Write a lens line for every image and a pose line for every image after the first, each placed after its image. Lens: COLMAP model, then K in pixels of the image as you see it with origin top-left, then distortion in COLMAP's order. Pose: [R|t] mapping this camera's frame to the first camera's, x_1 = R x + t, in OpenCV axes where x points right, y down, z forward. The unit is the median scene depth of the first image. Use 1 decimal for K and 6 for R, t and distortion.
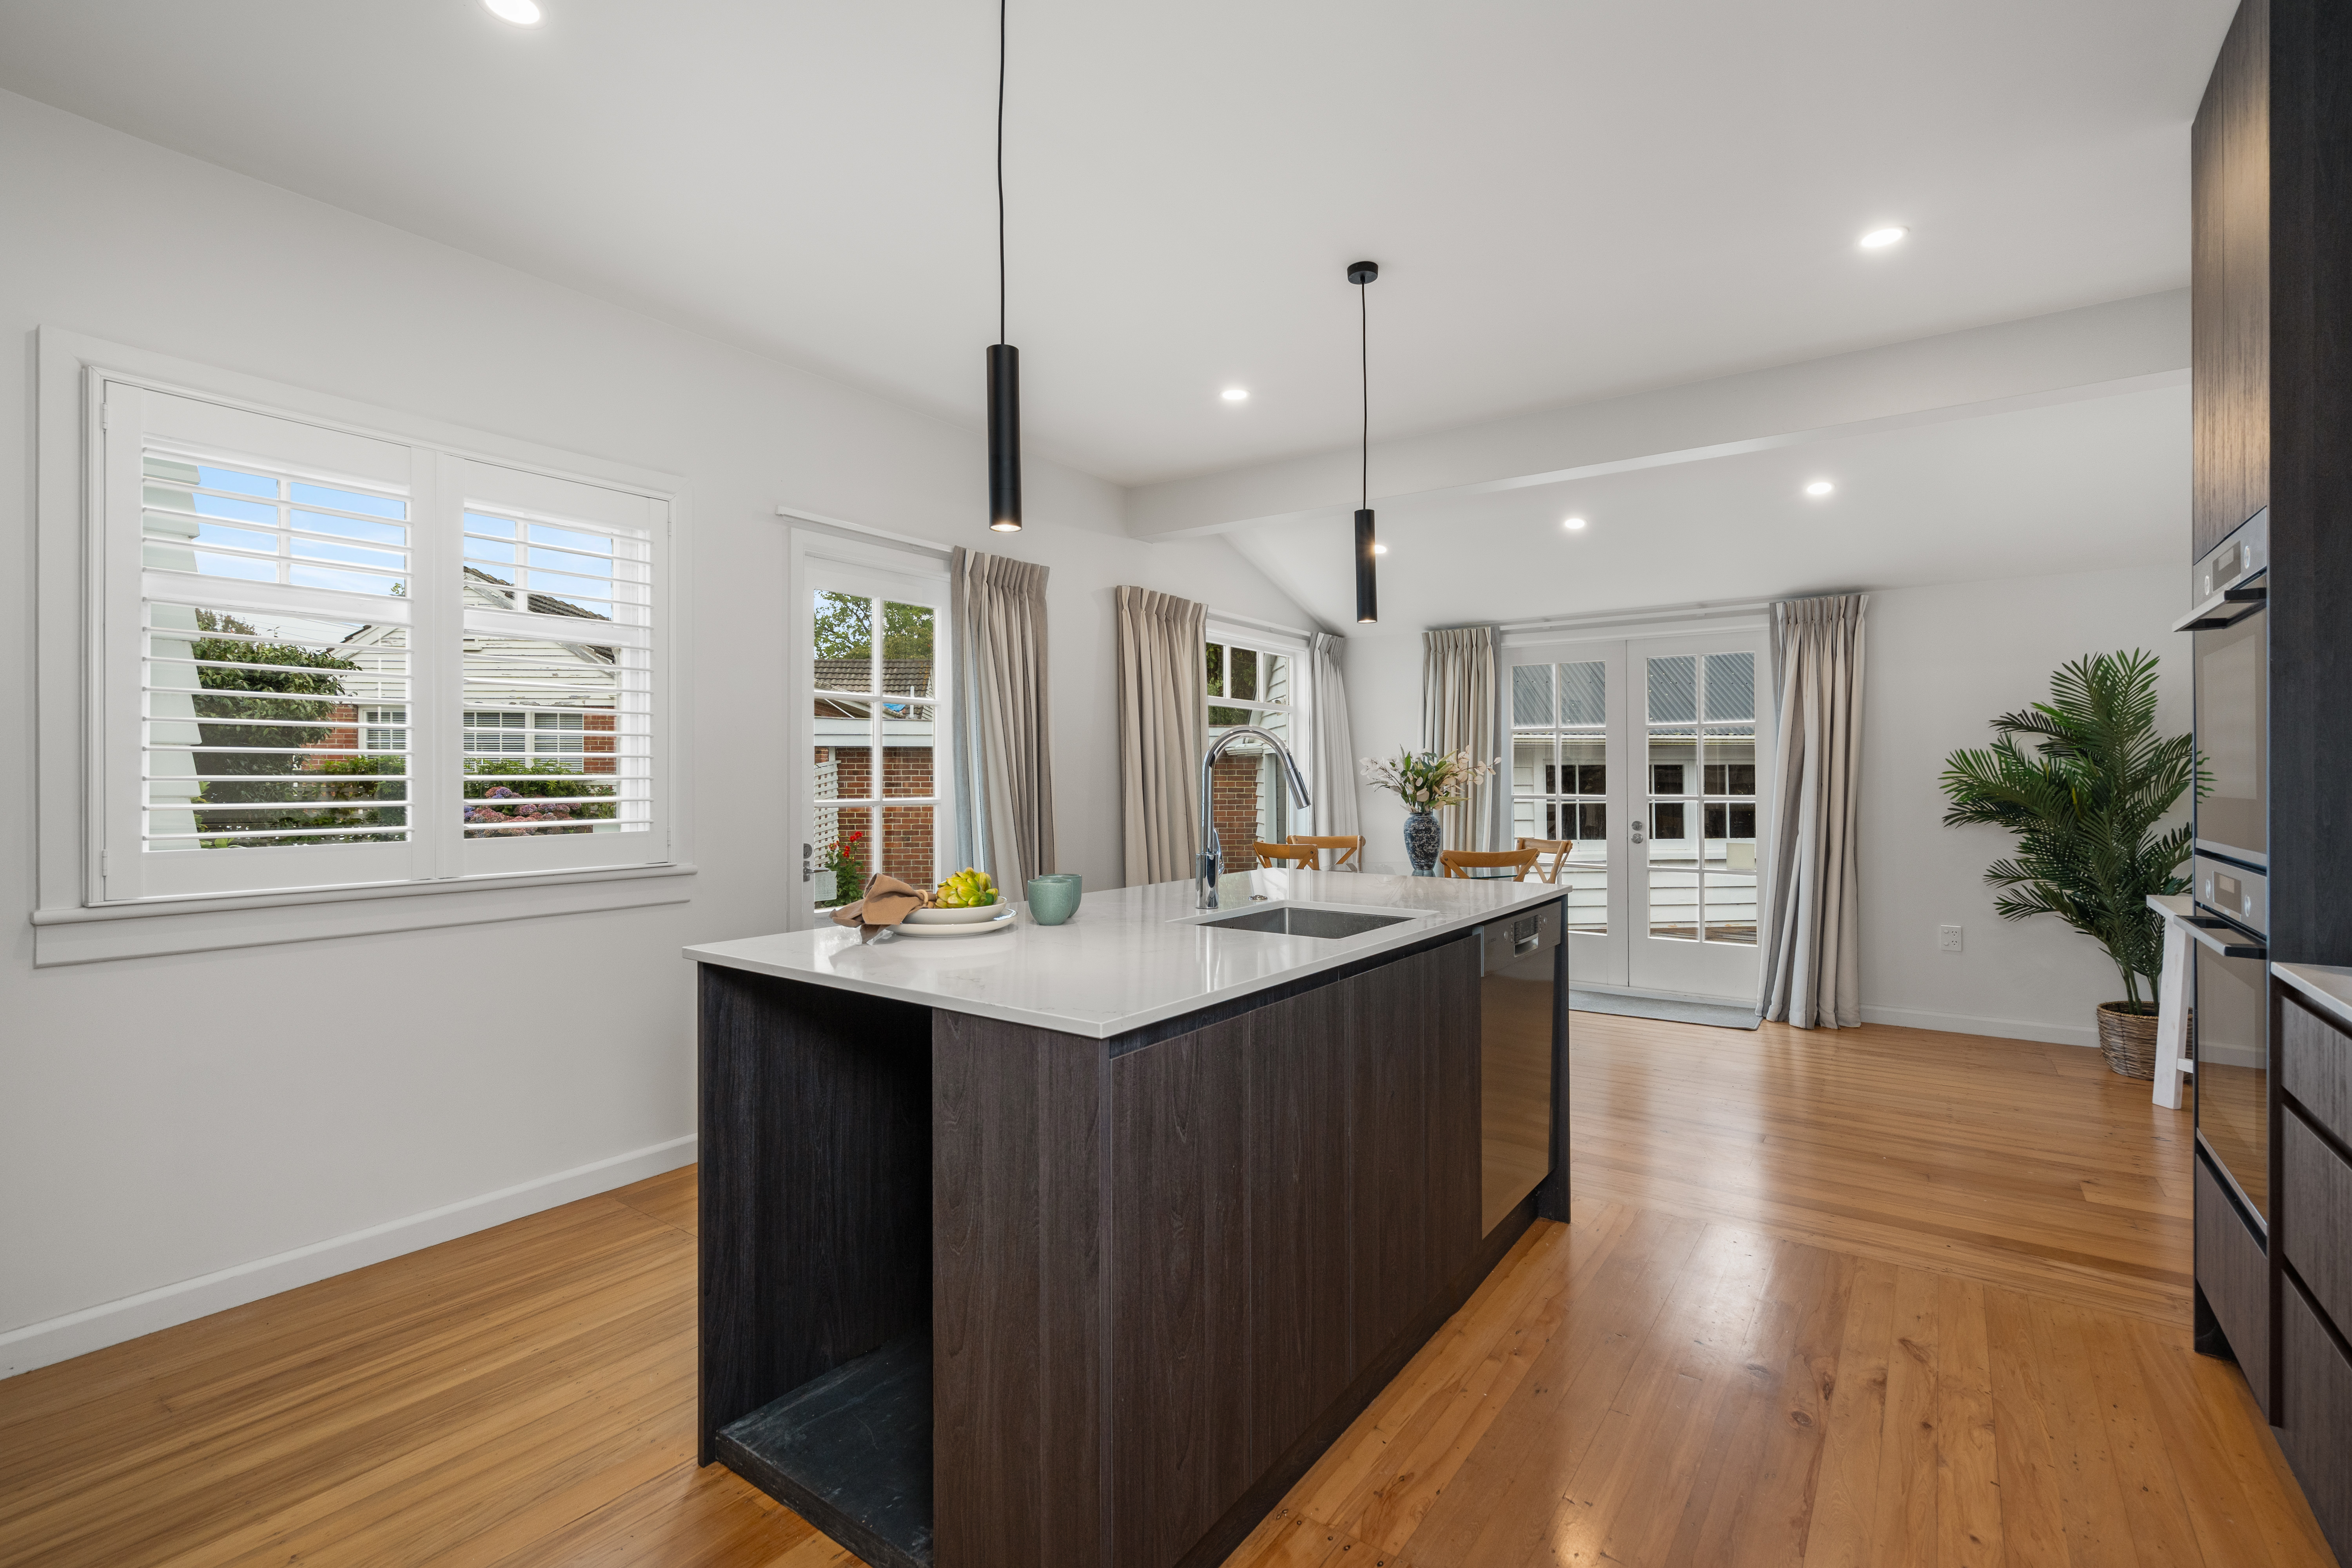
lens RADIAL K [[1075.6, 0, 1177.2], [0, 1075.6, 744.3], [0, 0, 1]] dist [-0.001704, 0.000248]
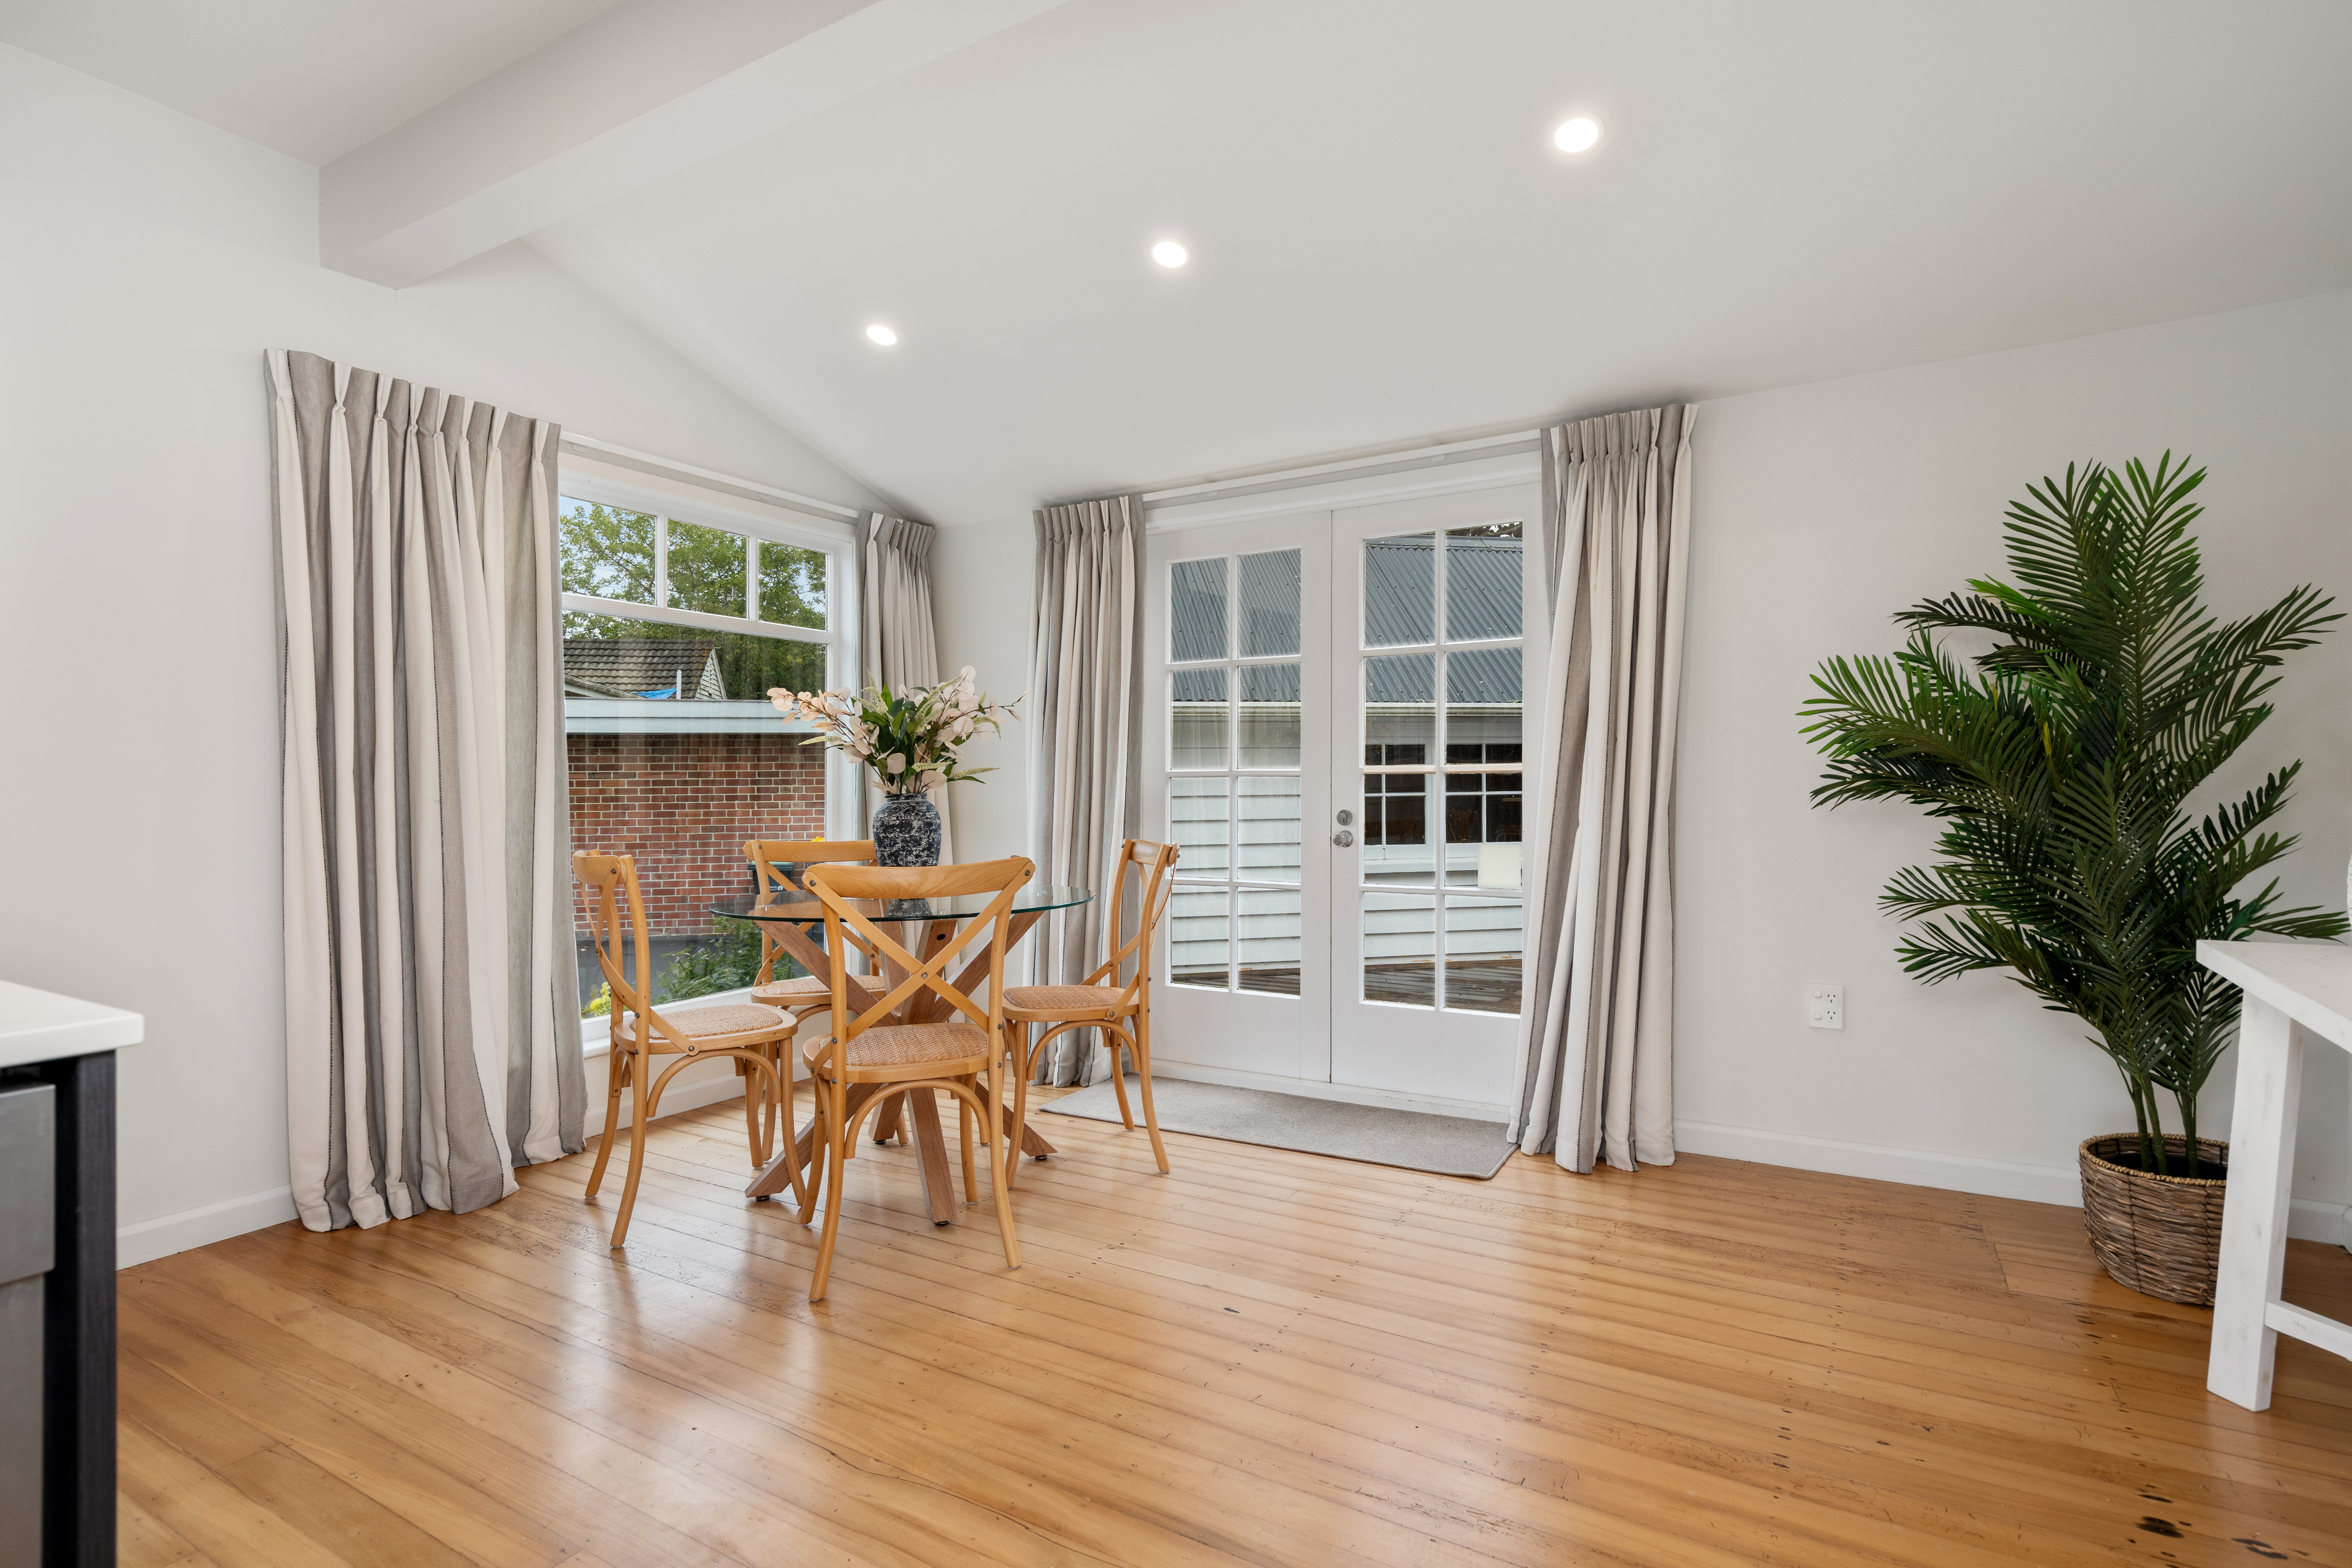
lens RADIAL K [[1161.0, 0, 1176.0], [0, 1161.0, 784.0], [0, 0, 1]] dist [-0.001083, 0.000771]
pose [[0.996938, -0.008059, 0.077776, 0.363169], [0.005782, 0.999549, 0.029465, 0.047466], [-0.077978, -0.028925, 0.996535, 0.460687]]
